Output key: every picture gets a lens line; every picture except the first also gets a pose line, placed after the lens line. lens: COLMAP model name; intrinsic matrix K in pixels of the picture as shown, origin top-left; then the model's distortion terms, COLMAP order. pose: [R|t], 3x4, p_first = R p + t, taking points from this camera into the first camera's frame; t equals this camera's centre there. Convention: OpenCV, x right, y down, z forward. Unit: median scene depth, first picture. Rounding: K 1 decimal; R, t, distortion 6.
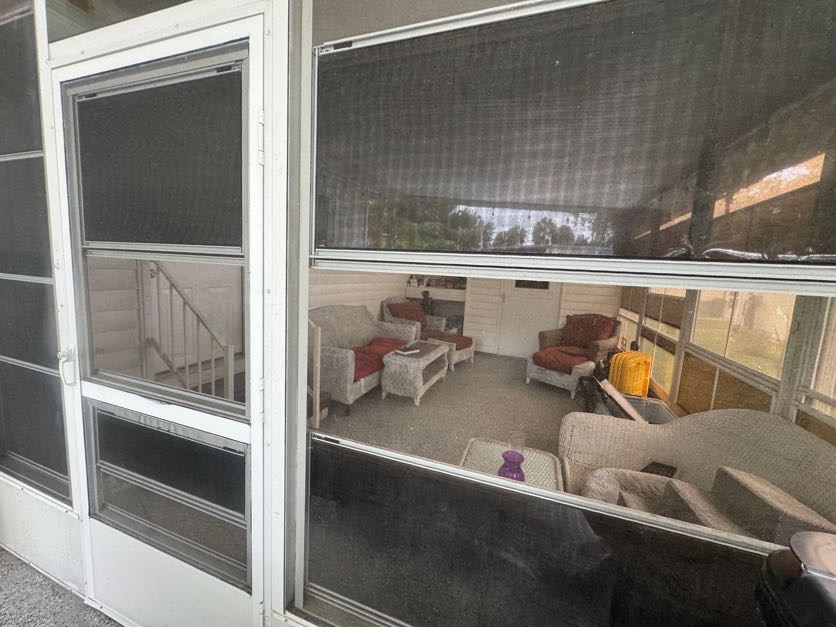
lens RADIAL K [[332.7, 0, 417.3], [0, 332.7, 313.6], [0, 0, 1]] dist [-0.002627, 0.000198]
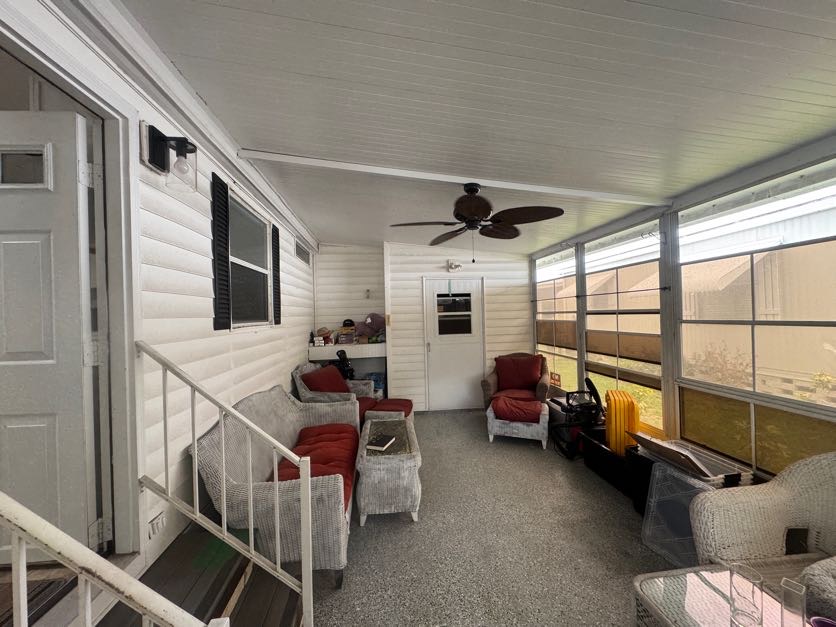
lens RADIAL K [[332.7, 0, 417.3], [0, 332.7, 313.6], [0, 0, 1]] dist [-0.002627, 0.000198]
pose [[0.889616, -0.078436, 0.449923, -0.234649], [0.134086, 0.986584, -0.093129, -0.077967], [-0.436582, 0.143178, 0.888198, 0.253699]]
